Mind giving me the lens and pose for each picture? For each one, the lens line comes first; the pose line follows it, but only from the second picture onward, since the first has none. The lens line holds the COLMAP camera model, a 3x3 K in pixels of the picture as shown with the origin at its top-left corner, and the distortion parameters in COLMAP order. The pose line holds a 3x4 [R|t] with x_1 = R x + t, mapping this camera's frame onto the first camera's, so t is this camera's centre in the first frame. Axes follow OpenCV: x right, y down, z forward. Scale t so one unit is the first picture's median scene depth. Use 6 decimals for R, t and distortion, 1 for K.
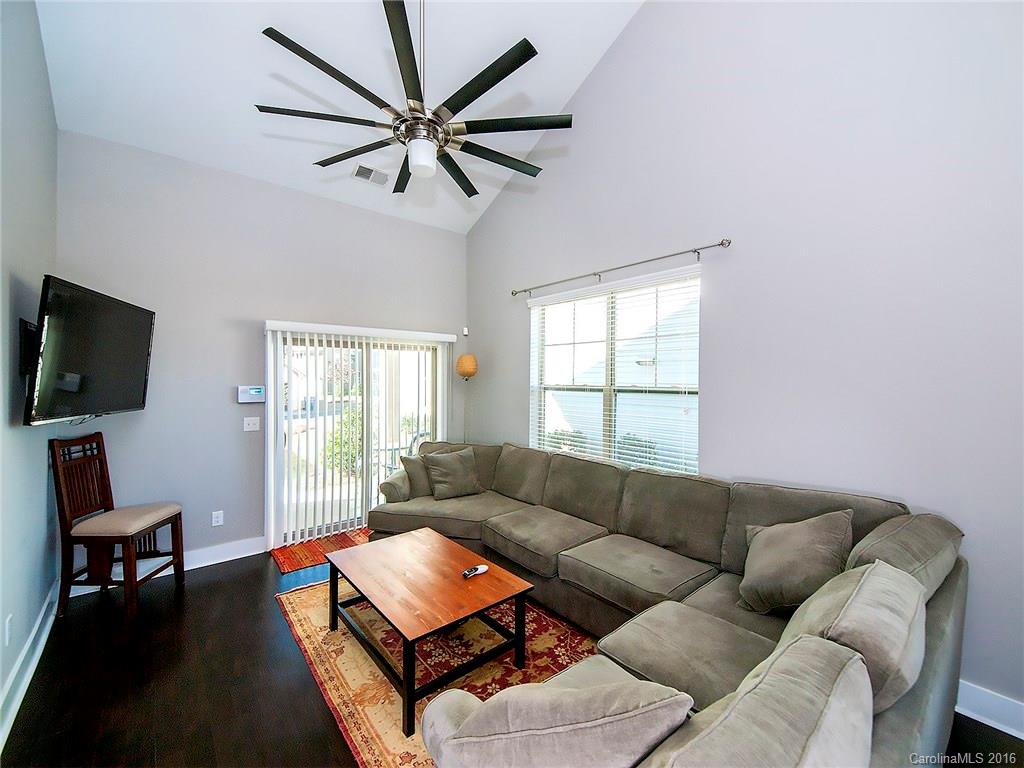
lens RADIAL K [[409.1, 0, 513.0], [0, 409.1, 380.6], [0, 0, 1]] dist [0.002477, -0.006065]
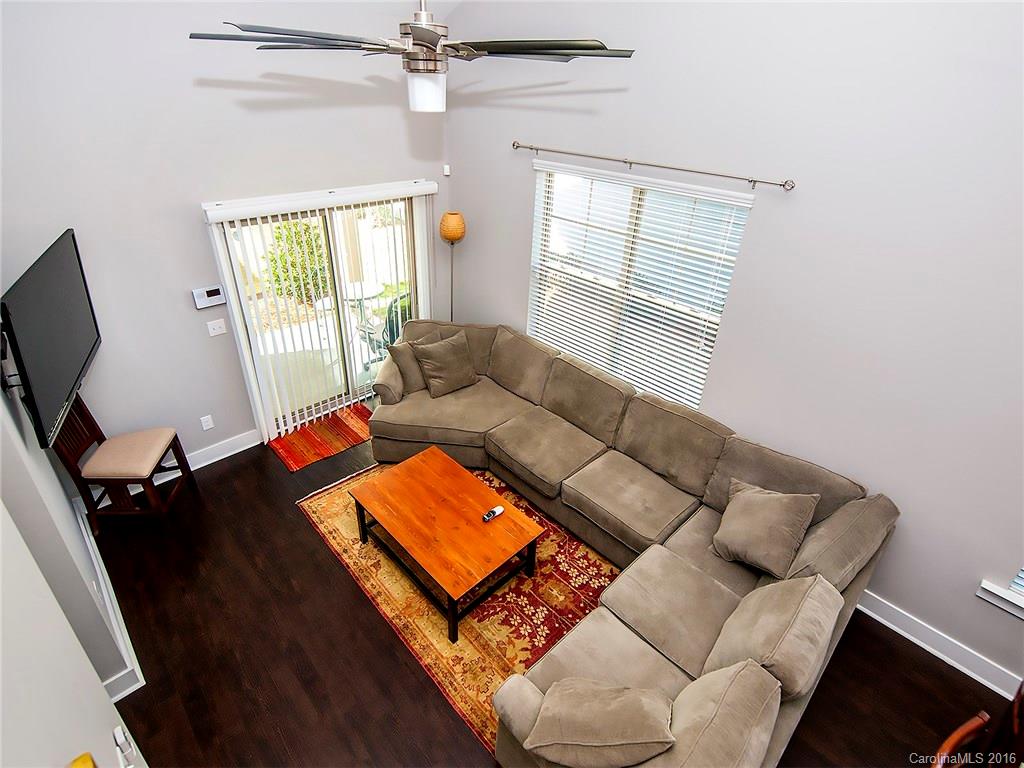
lens RADIAL K [[495.9, 0, 514.0], [0, 495.9, 356.8], [0, 0, 1]] dist [-0.003138, 0.000054]
pose [[0.996828, -0.002485, 0.079544, -0.118841], [-0.035478, 0.880820, 0.472121, -0.476764], [-0.071237, -0.473445, 0.877938, -0.005055]]
